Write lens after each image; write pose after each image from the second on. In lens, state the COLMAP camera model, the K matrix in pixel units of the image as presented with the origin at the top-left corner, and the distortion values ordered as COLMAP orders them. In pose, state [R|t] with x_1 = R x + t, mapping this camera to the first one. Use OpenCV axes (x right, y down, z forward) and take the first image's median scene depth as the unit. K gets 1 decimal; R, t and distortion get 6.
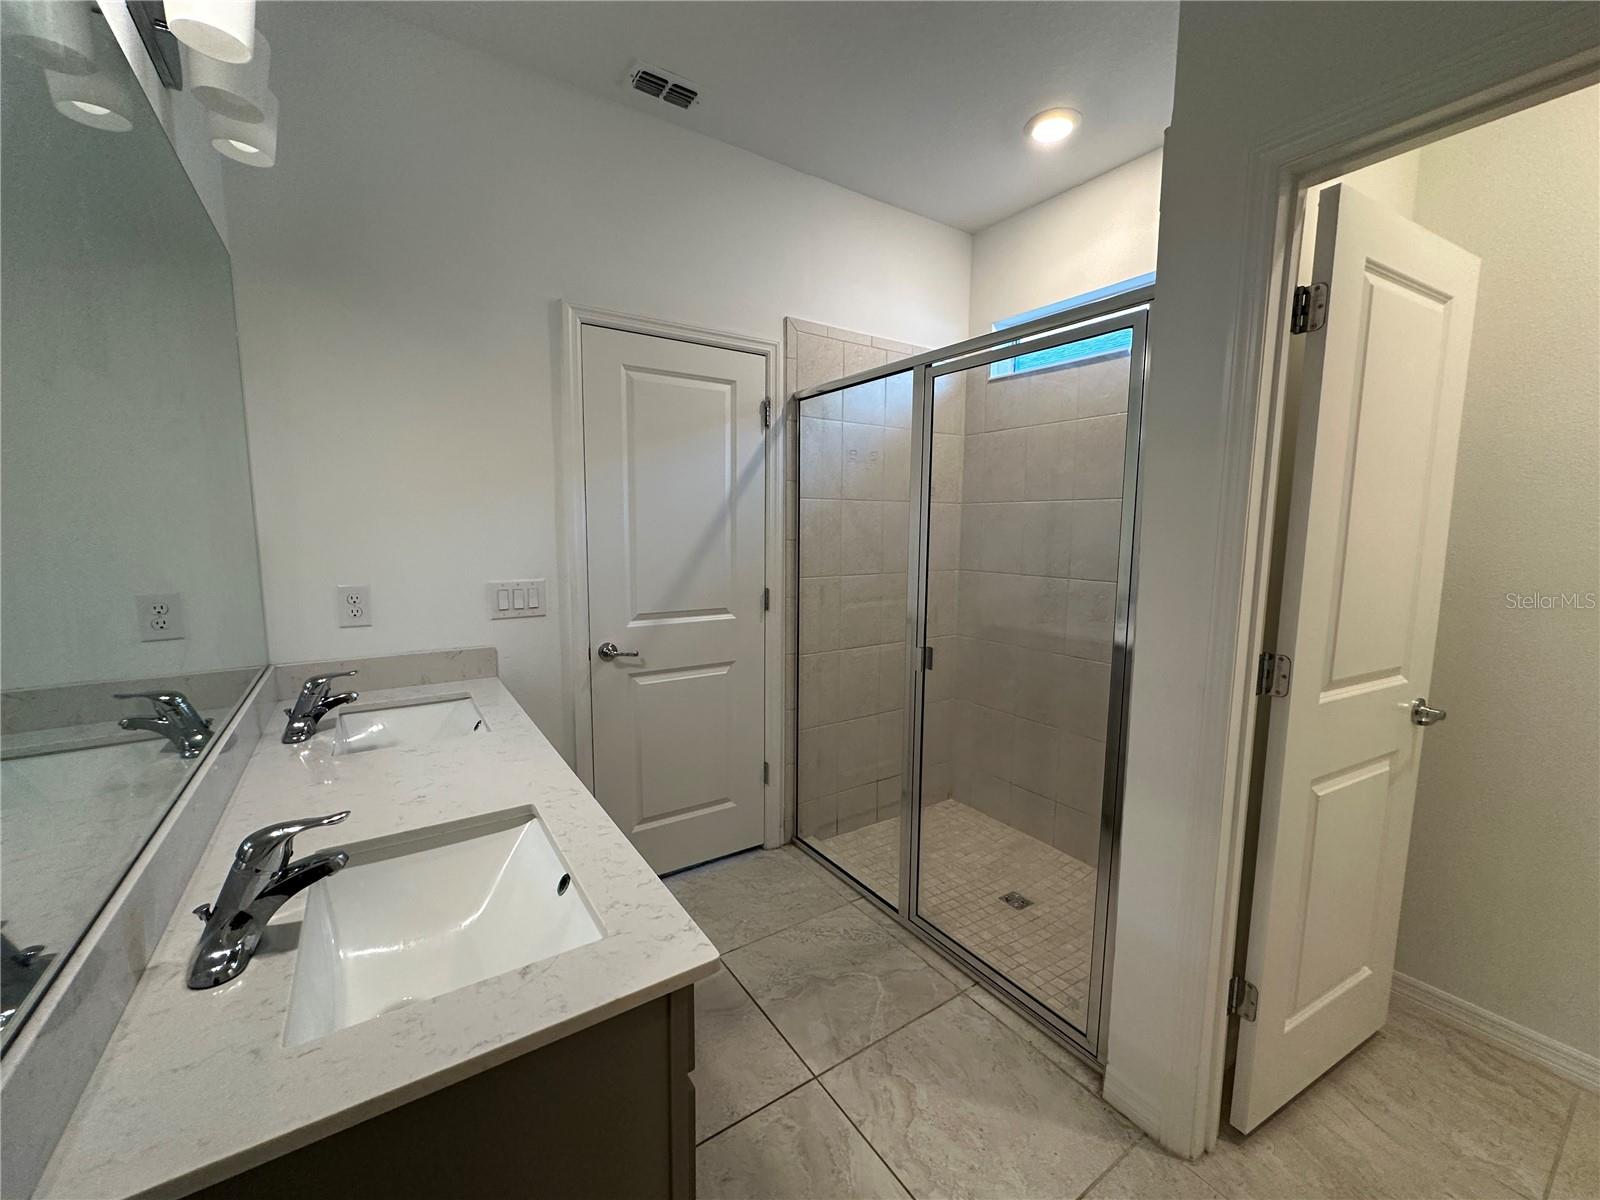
lens RADIAL K [[643.2, 0, 799.0], [0, 643.2, 600.3], [0, 0, 1]] dist [-0.000134, -0.000010]
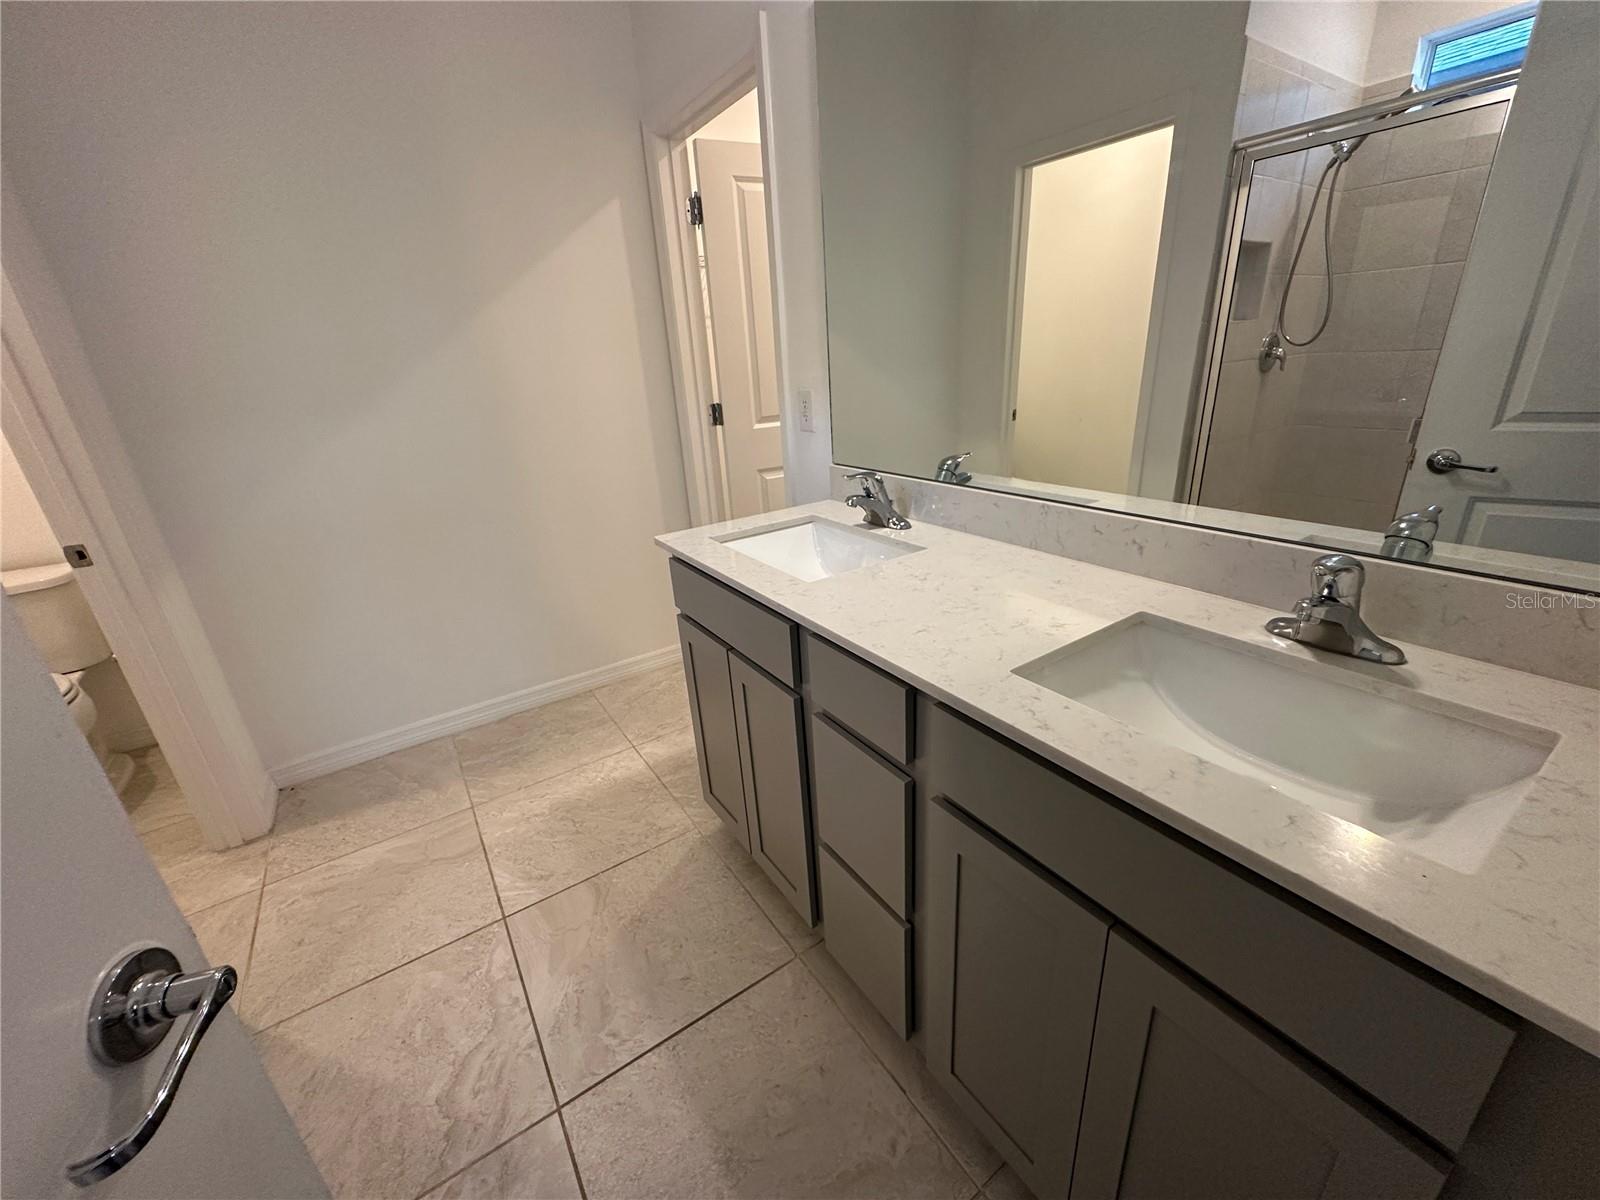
lens RADIAL K [[635.5, 0, 800.1], [0, 635.5, 596.5], [0, 0, 1]] dist [0.000109, 0.000133]
pose [[-0.998674, 0.046781, 0.021477, -0.324198], [0.051409, 0.885096, 0.462561, -0.120541], [0.002630, 0.463051, -0.886328, 1.501732]]
